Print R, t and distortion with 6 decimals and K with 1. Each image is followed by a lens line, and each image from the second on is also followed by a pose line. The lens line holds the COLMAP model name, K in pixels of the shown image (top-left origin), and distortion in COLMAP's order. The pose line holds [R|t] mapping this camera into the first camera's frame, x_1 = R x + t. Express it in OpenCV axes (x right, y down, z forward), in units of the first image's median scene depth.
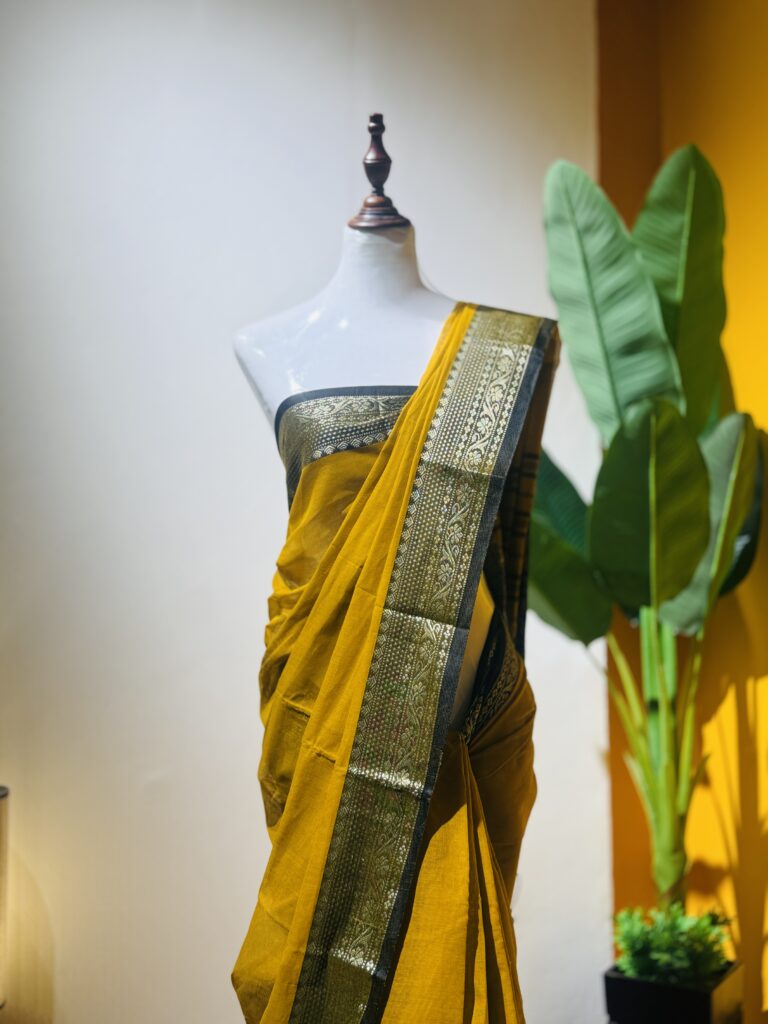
lens RADIAL K [[1142.3, 0, 384.0], [0, 1142.3, 512.0], [0, 0, 1]] dist [0.221778, -0.708098]
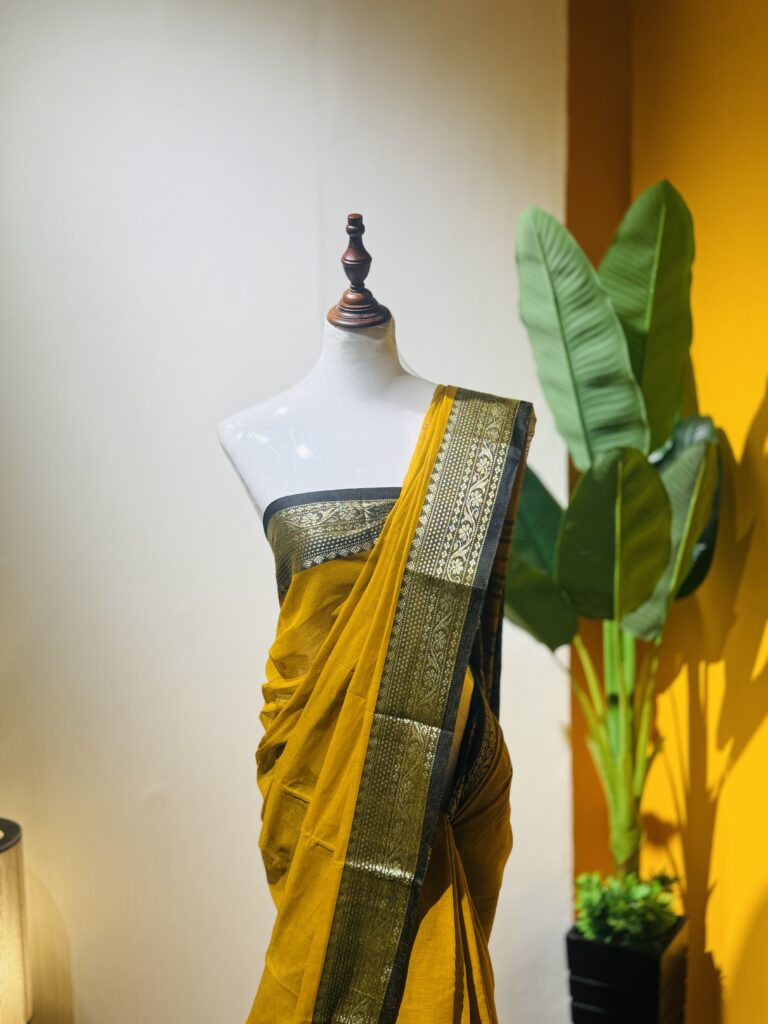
lens RADIAL K [[1142.3, 0, 384.0], [0, 1142.3, 512.0], [0, 0, 1]] dist [0.221778, -0.708098]
pose [[0.998937, -0.021886, 0.040571, -0.029019], [0.014631, 0.985130, 0.171187, -0.270713], [-0.043714, -0.170412, 0.984403, -0.028901]]
